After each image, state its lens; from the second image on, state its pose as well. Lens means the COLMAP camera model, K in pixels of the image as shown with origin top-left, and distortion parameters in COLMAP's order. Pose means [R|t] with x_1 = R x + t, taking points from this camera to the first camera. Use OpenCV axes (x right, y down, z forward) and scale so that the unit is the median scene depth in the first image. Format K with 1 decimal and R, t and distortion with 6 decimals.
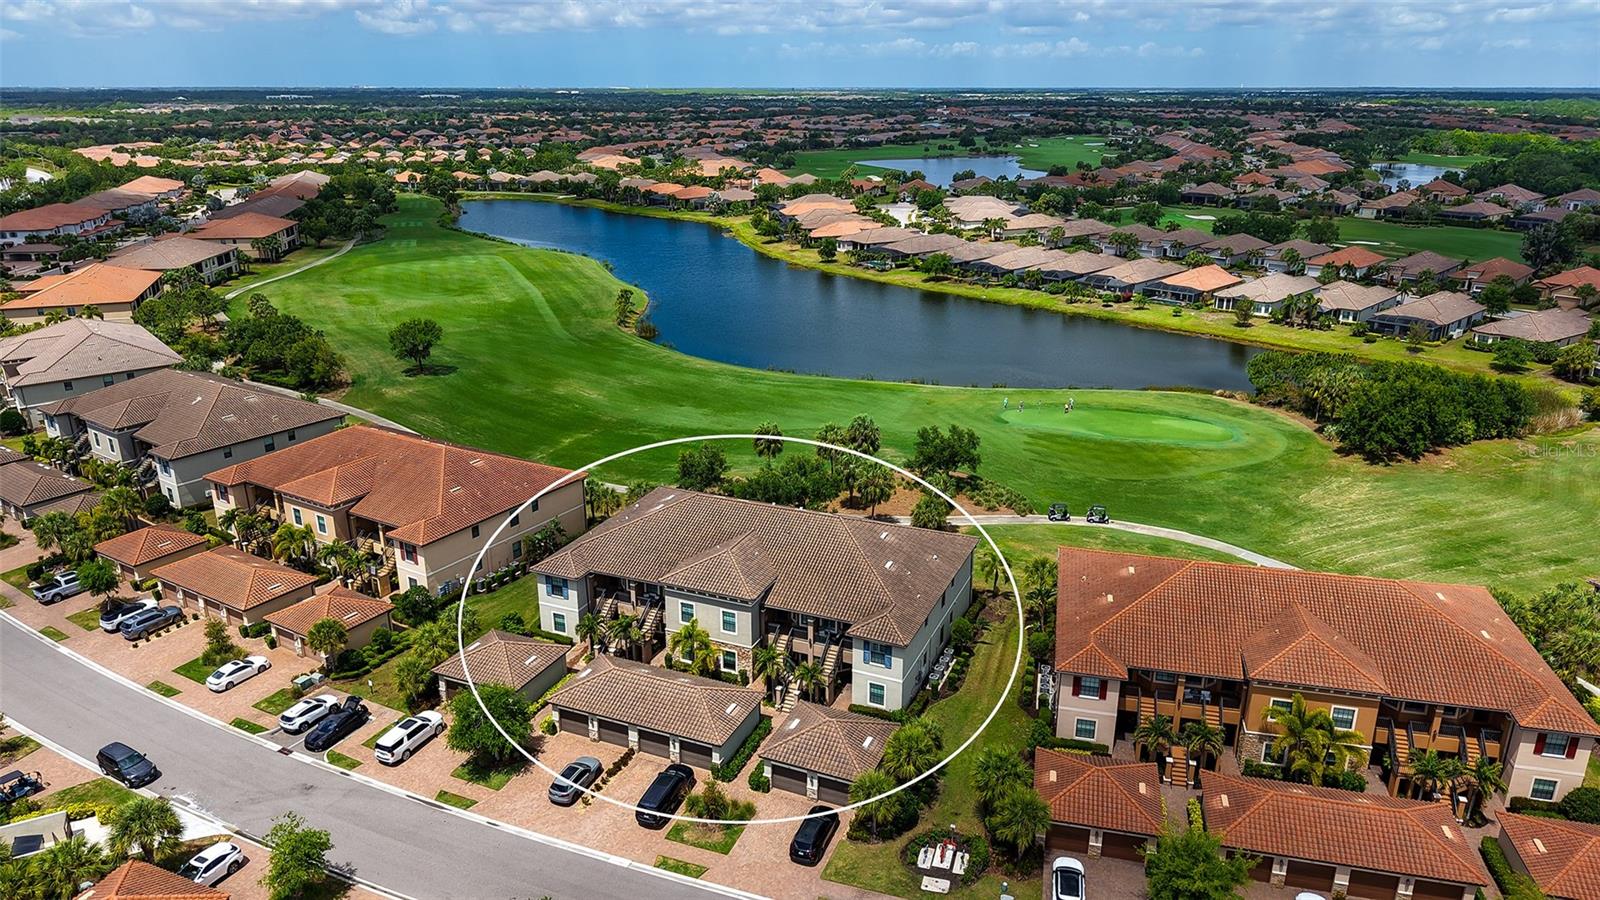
lens RADIAL K [[1067.1, 0, 808.5], [0, 1067.1, 464.0], [0, 0, 1]] dist [0.023814, -0.027539]
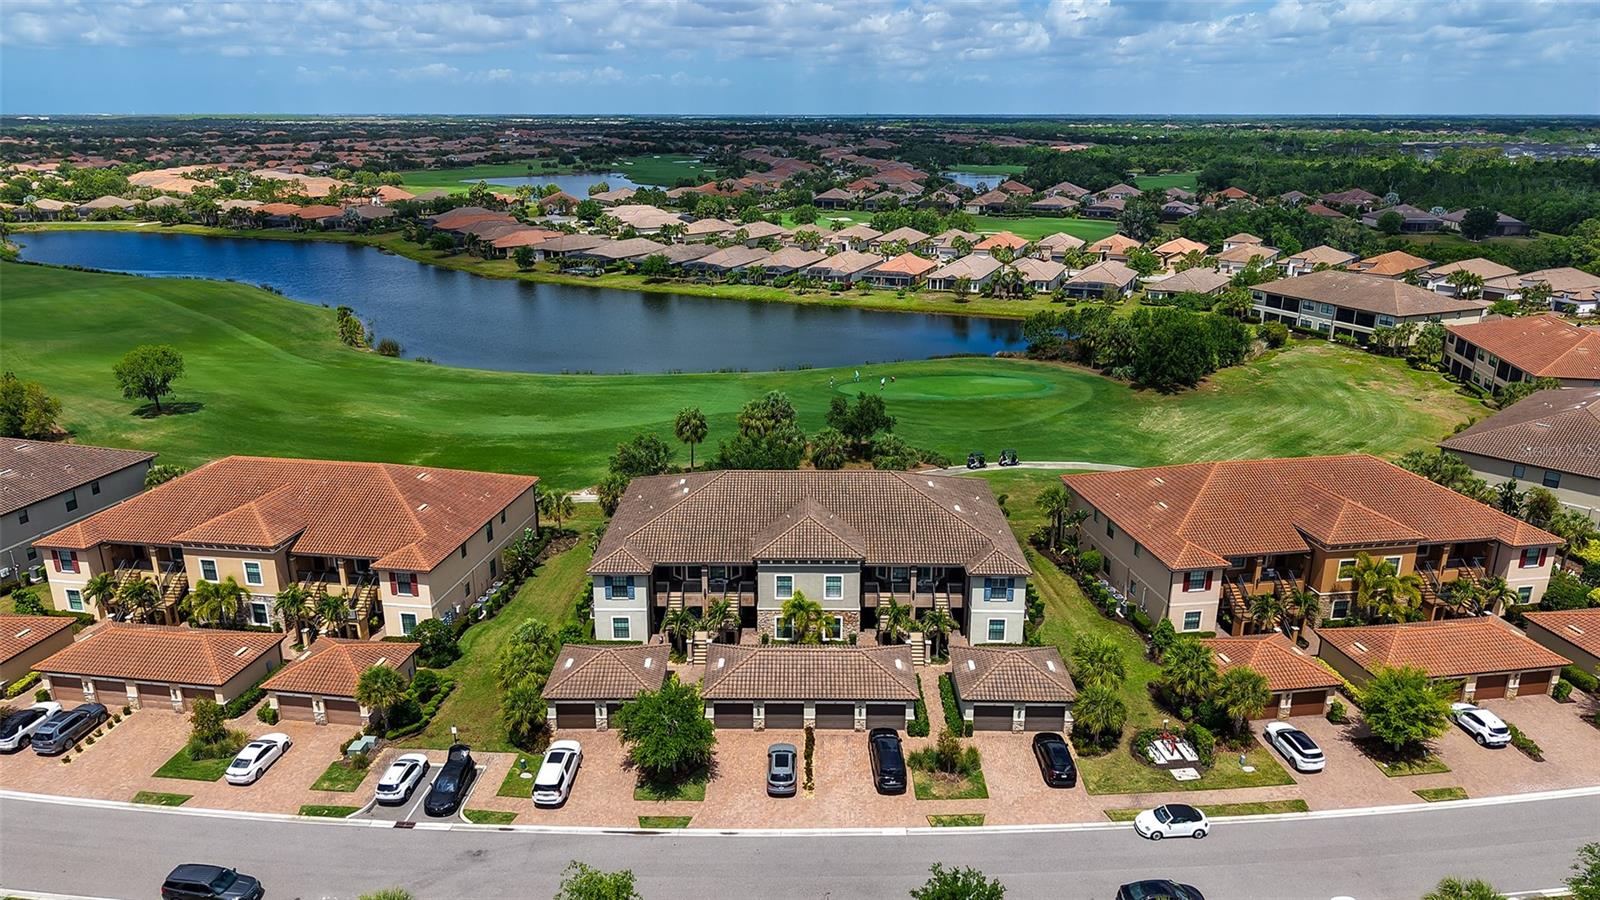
lens RADIAL K [[1067.1, 0, 801.8], [0, 1067.1, 439.7], [0, 0, 1]] dist [0.023814, -0.027539]
pose [[0.921793, -0.113496, 0.370698, -0.241010], [0.129411, 0.991423, -0.018254, 0.016469], [-0.365446, 0.064799, 0.928574, 0.059730]]
